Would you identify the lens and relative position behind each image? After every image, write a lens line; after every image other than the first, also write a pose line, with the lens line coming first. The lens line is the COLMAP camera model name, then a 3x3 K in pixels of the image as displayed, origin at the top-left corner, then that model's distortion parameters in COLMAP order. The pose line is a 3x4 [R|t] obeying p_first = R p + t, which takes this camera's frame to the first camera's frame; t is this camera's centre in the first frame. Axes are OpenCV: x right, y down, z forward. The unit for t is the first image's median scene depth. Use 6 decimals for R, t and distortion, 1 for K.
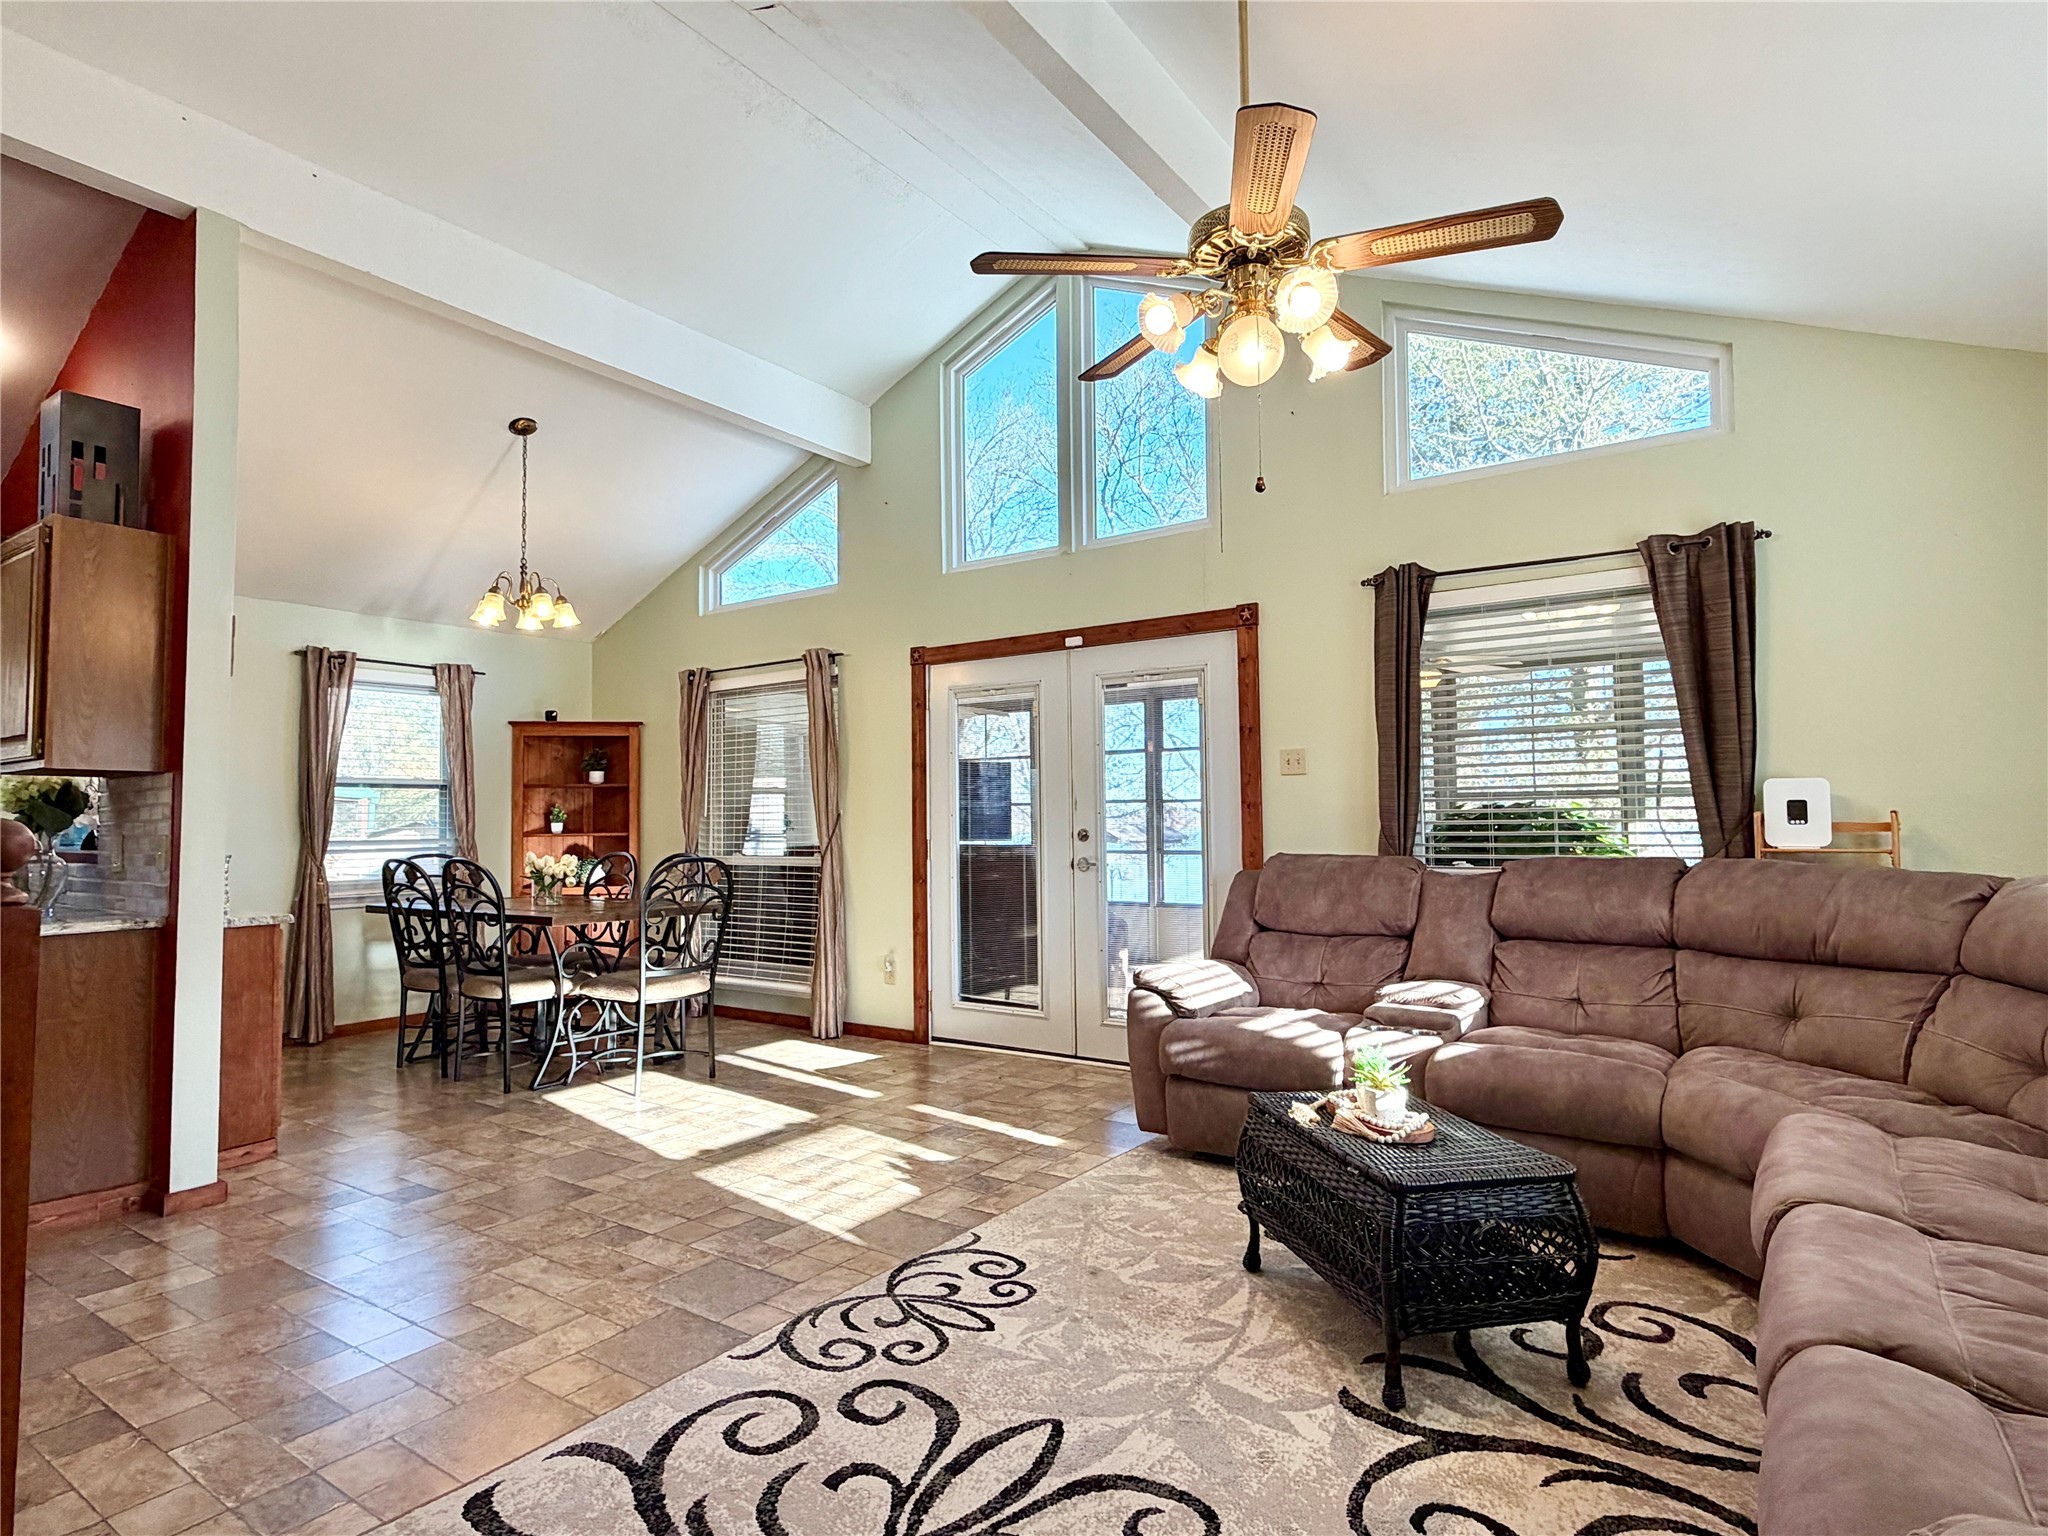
lens RADIAL K [[1099.3, 0, 1022.2], [0, 1099.3, 777.5], [0, 0, 1]] dist [-0.001989, 0.000824]
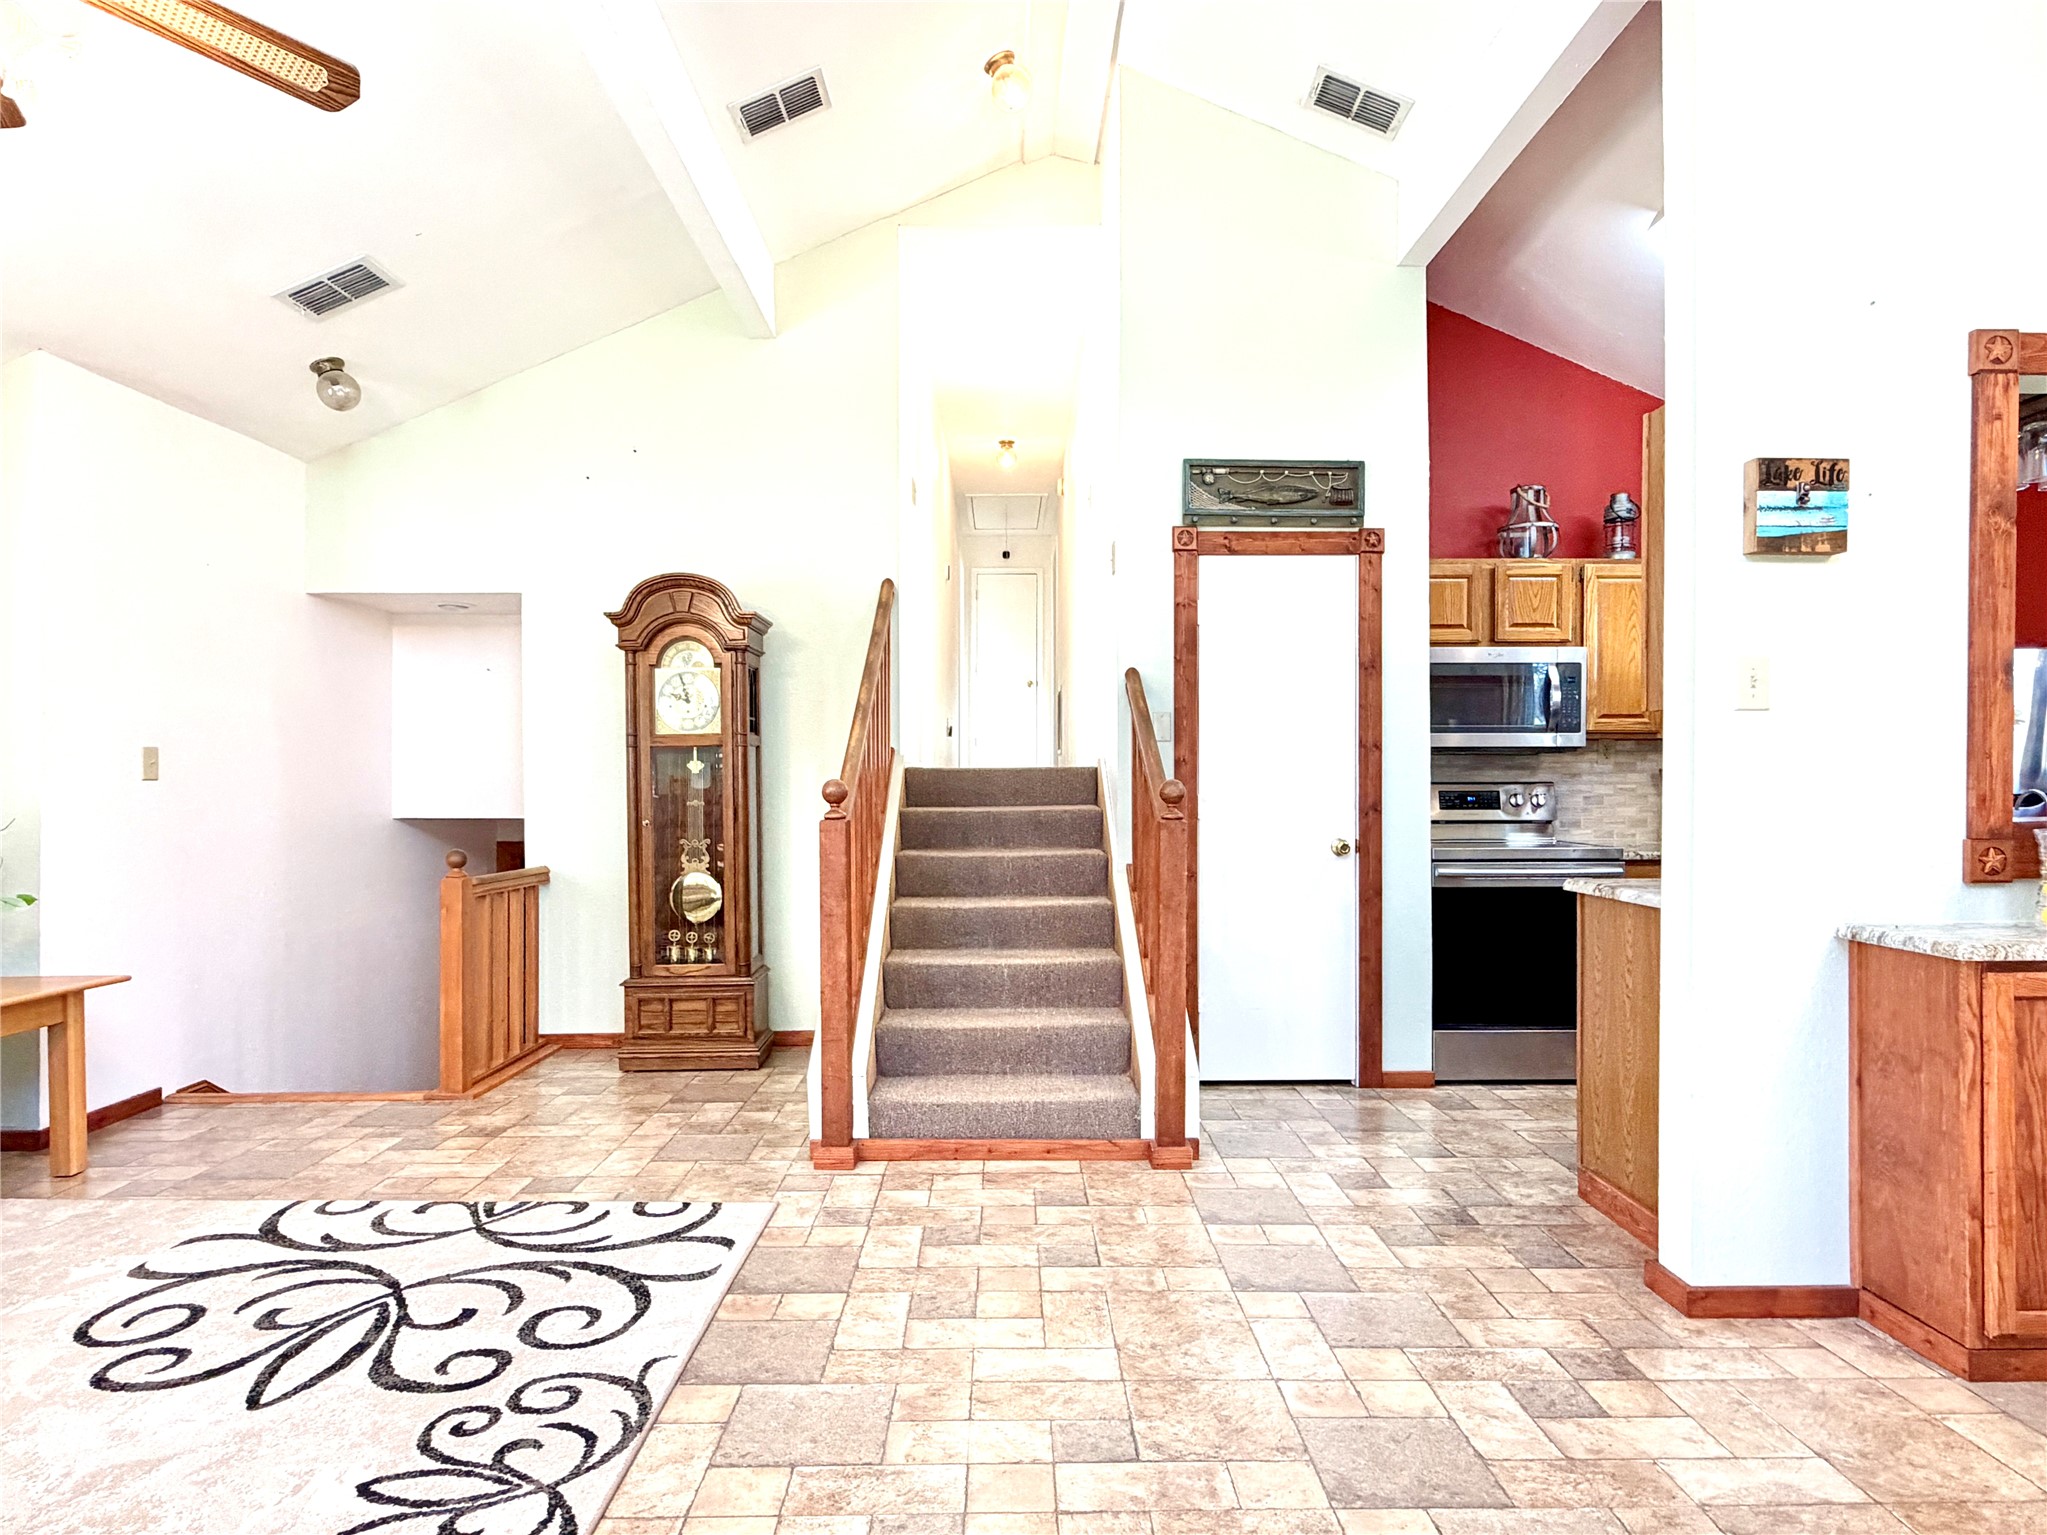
lens RADIAL K [[1131.0, 0, 1022.4], [0, 1131.0, 777.3], [0, 0, 1]] dist [0.000658, -0.001322]
pose [[-0.812564, 0.011431, -0.582760, 0.042176], [0.034238, 0.999017, -0.028143, 0.060548], [0.581866, -0.042820, -0.812157, 1.688718]]
